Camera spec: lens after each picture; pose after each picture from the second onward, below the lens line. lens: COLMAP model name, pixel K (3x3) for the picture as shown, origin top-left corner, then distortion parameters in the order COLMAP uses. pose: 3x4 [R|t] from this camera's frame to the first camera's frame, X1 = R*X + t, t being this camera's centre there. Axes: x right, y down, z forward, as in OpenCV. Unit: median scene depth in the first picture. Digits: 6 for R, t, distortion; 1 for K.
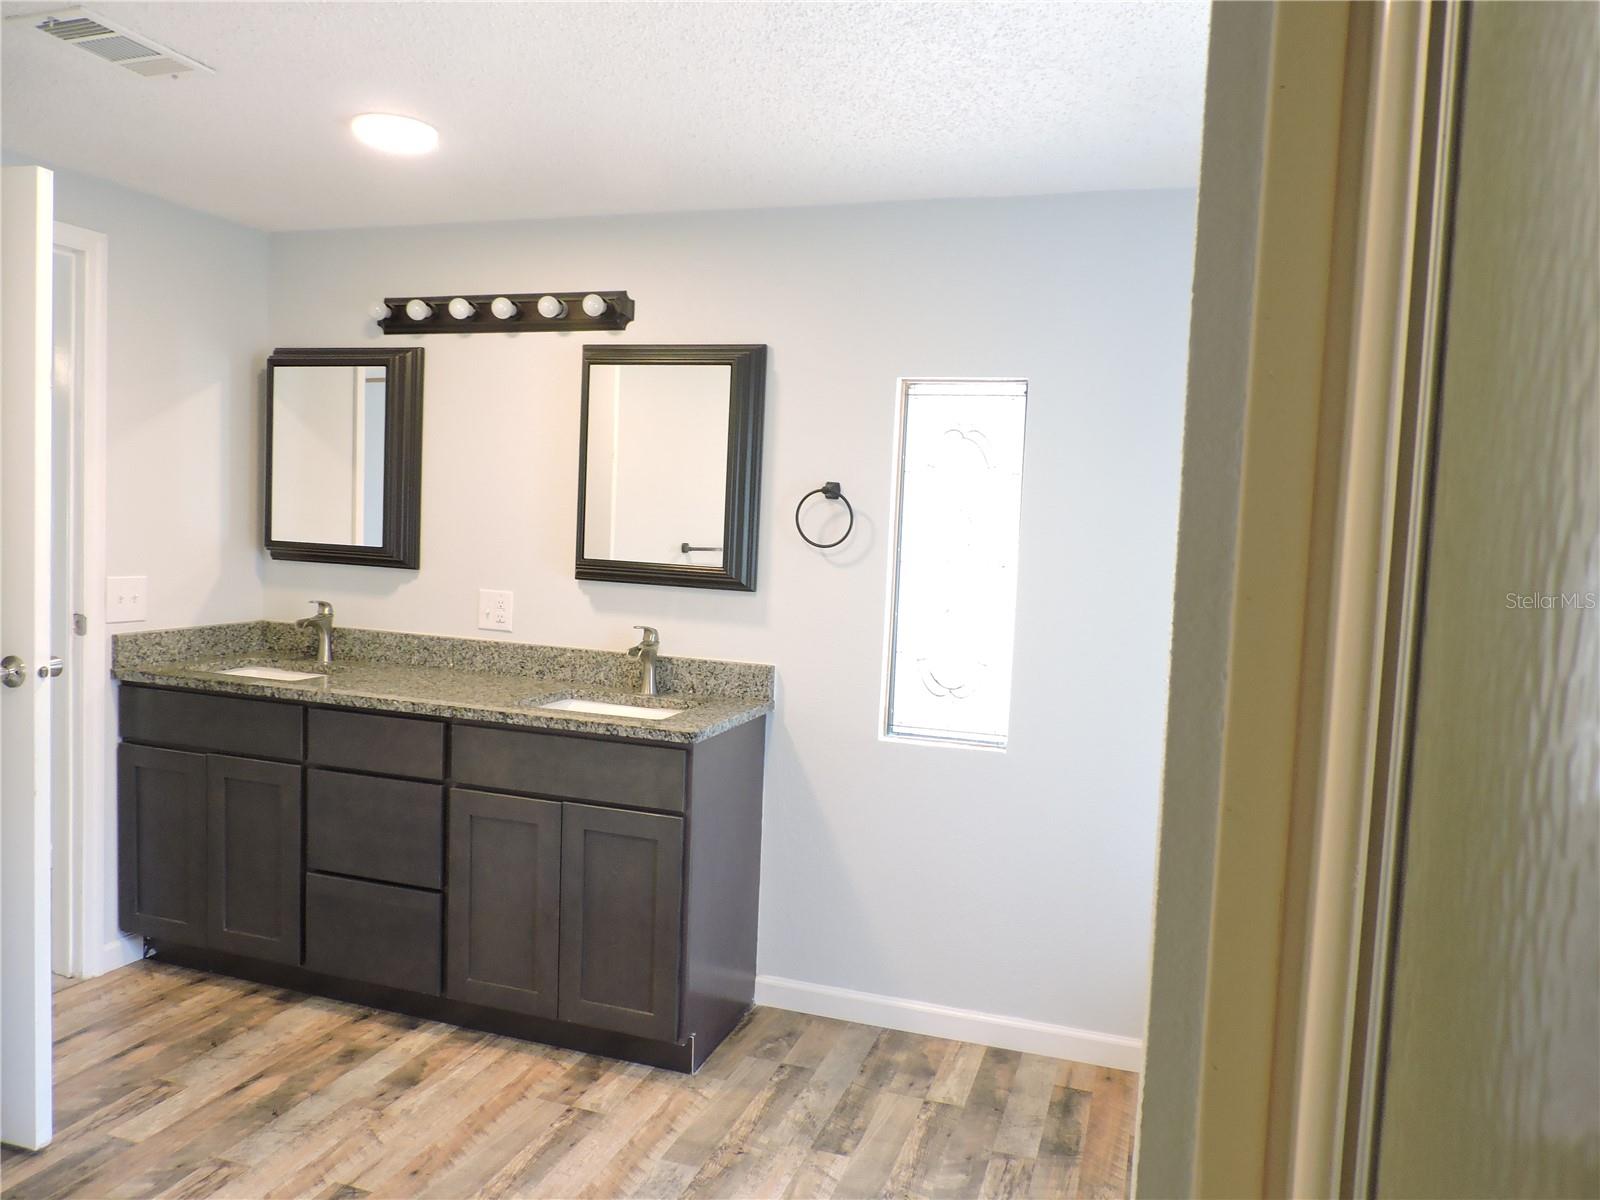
lens RADIAL K [[1166.3, 0, 800.0], [0, 1166.3, 600.0], [0, 0, 1]] dist [-0.004572, 0.010779]
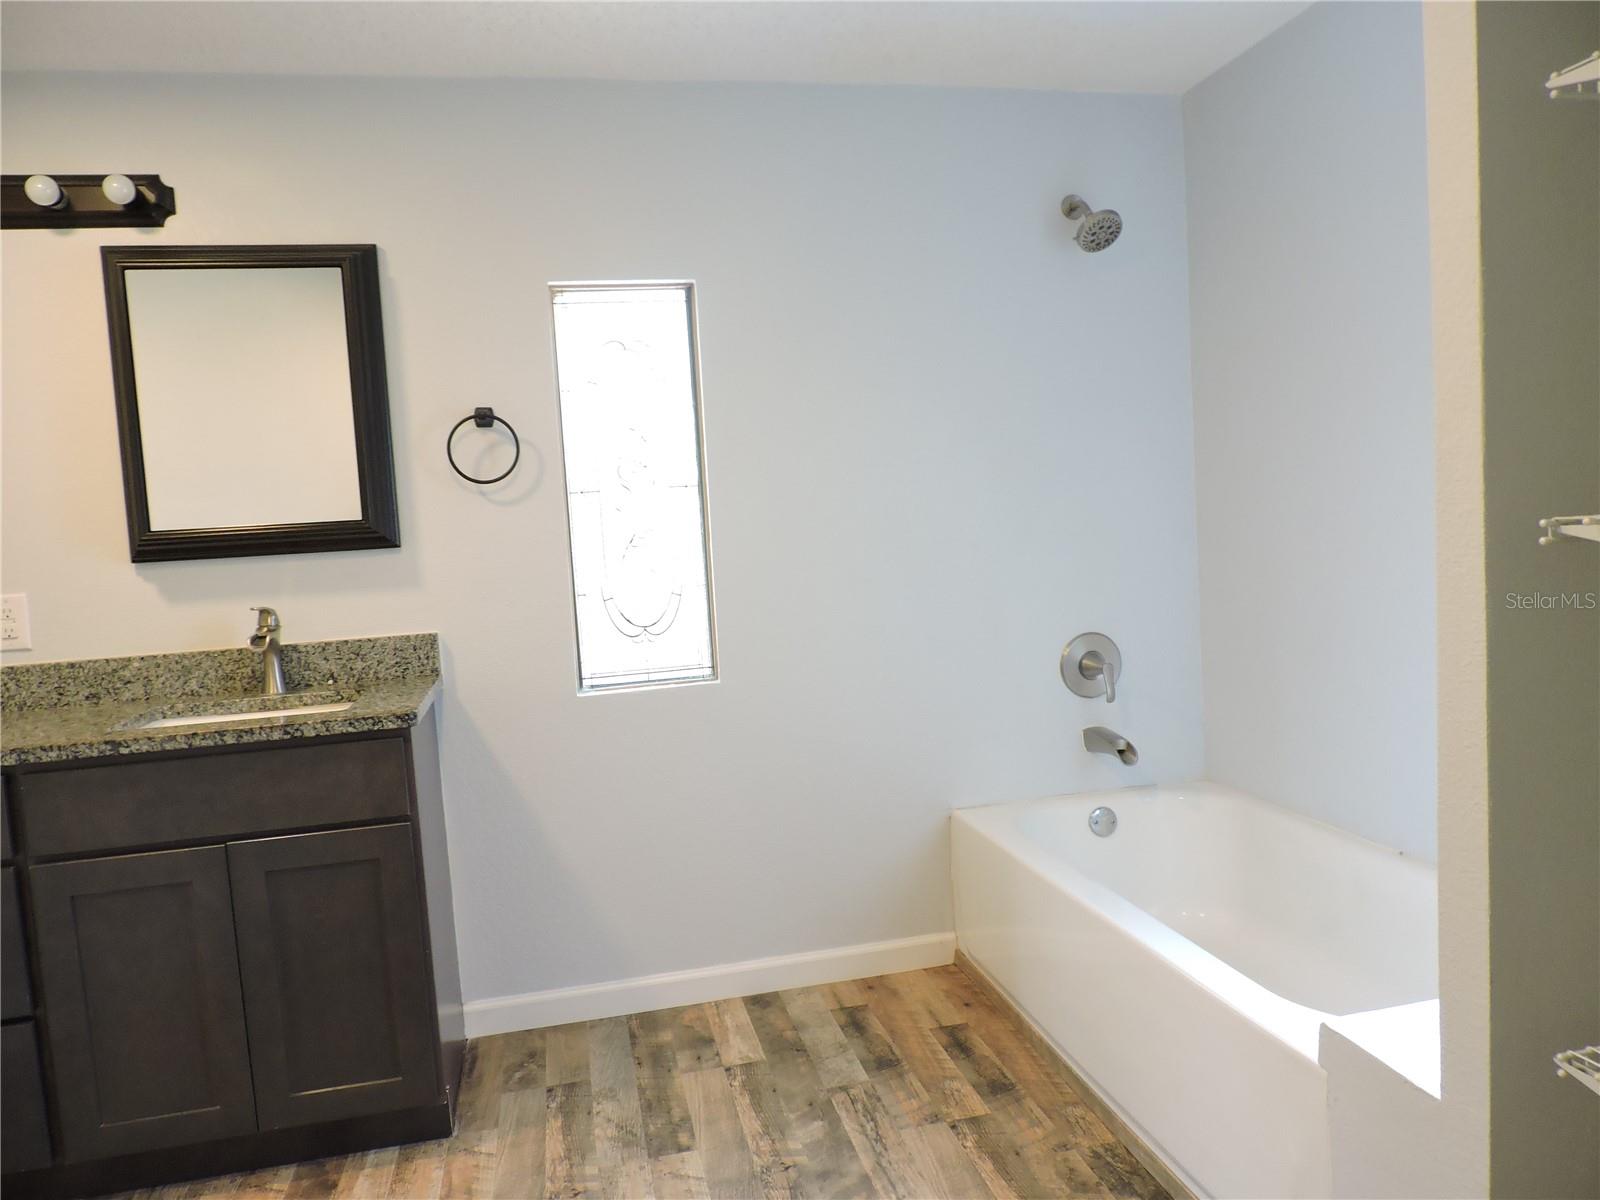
lens RADIAL K [[1166.3, 0, 800.0], [0, 1166.3, 600.0], [0, 0, 1]] dist [-0.004572, 0.010779]
pose [[0.855331, -0.135790, 0.499971, -0.232282], [0.135052, 0.990115, 0.037869, 0.039864], [-0.500171, 0.035131, 0.865214, 0.162466]]
